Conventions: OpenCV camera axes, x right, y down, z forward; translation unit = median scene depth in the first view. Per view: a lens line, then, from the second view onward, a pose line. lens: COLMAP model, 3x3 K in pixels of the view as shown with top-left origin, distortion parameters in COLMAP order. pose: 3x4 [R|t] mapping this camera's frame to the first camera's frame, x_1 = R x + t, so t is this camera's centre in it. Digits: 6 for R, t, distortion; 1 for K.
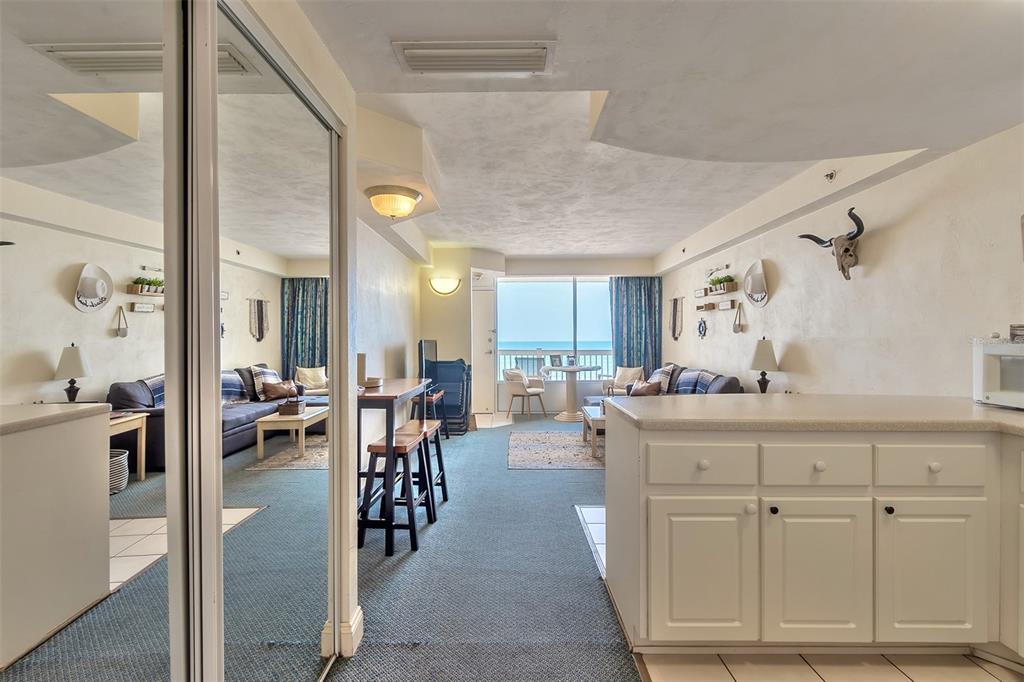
lens RADIAL K [[484.4, 0, 506.4], [0, 484.4, 338.0], [0, 0, 1]] dist [0.006072, -0.001515]
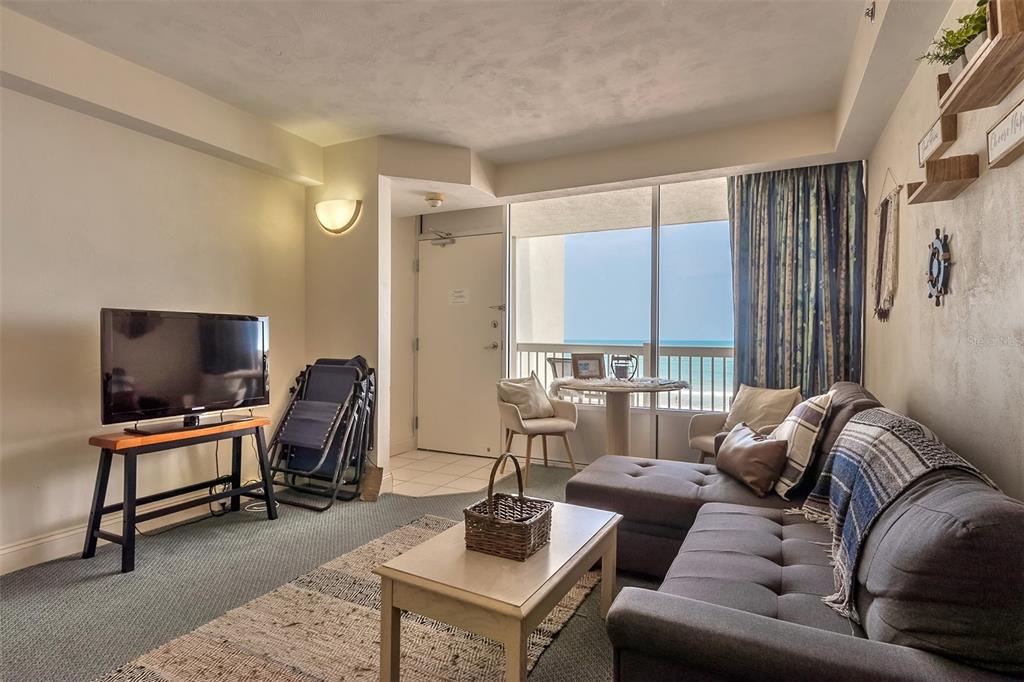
lens RADIAL K [[518.1, 0, 516.5], [0, 518.1, 340.1], [0, 0, 1]] dist [0.007352, -0.001032]
pose [[0.895395, 0.011750, -0.445118, 0.261354], [-0.008656, 0.999922, 0.008982, 0.017484], [0.445188, -0.004189, 0.895427, 0.510921]]
